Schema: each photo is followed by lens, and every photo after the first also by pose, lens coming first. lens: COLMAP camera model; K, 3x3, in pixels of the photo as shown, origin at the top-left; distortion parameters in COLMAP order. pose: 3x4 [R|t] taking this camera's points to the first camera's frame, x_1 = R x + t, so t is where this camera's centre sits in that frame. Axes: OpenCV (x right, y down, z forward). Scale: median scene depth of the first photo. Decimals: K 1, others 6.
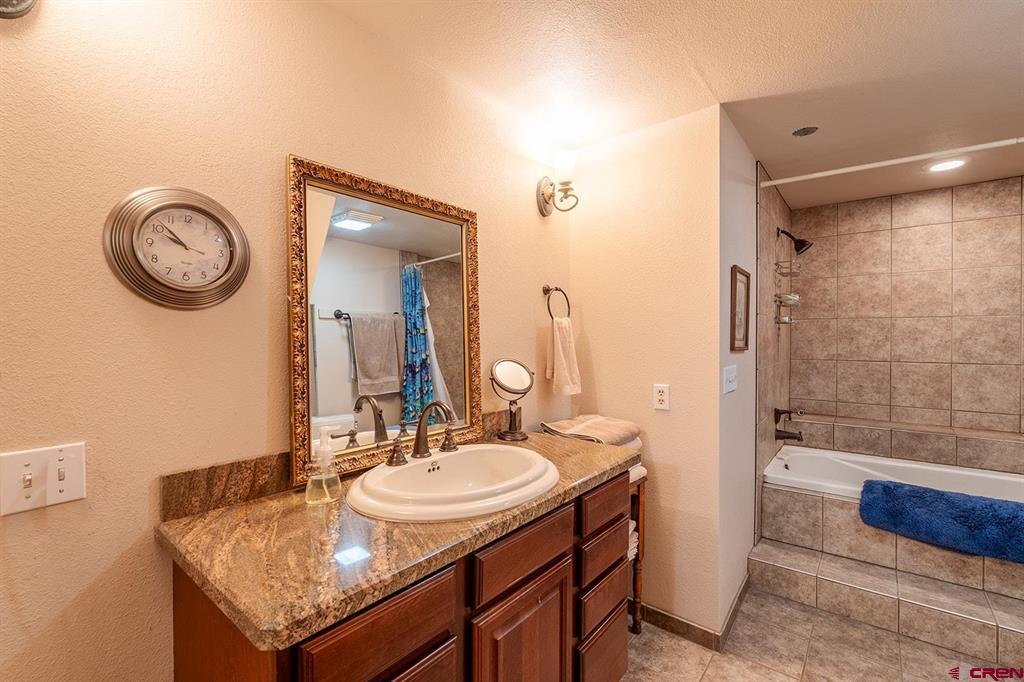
lens RADIAL K [[451.3, 0, 514.1], [0, 451.3, 341.1], [0, 0, 1]] dist [-0.004817, 0.000665]
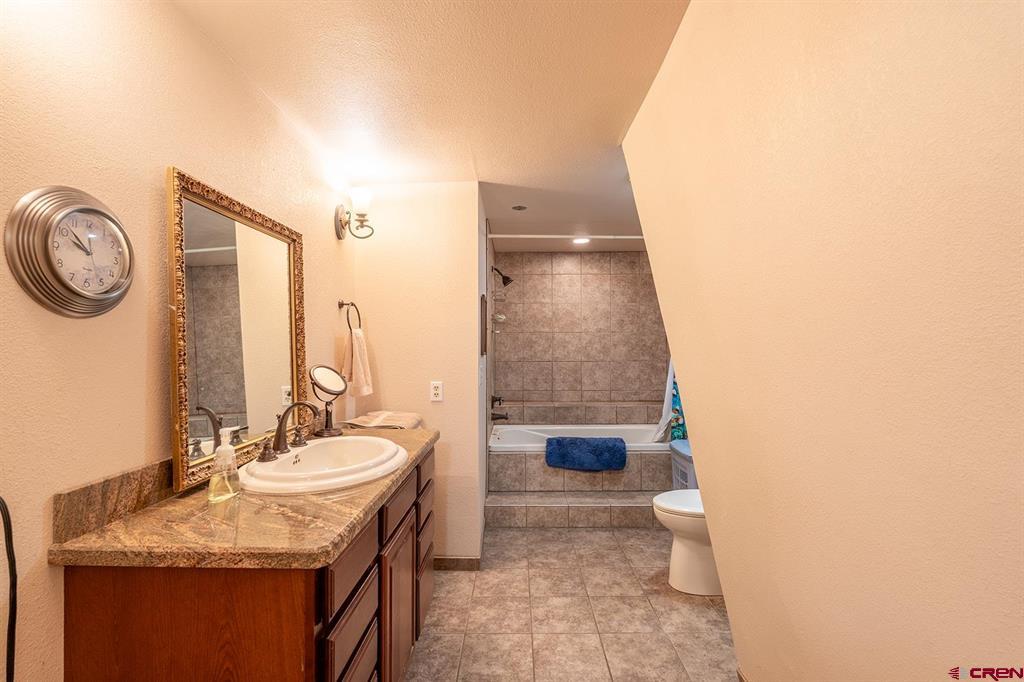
lens RADIAL K [[451.3, 0, 509.6], [0, 451.3, 344.6], [0, 0, 1]] dist [-0.004817, 0.000665]
pose [[0.787712, -0.000876, 0.616043, -0.324641], [0.008556, 0.999918, -0.009518, 0.002404], [-0.615984, 0.012769, 0.787655, -0.166833]]
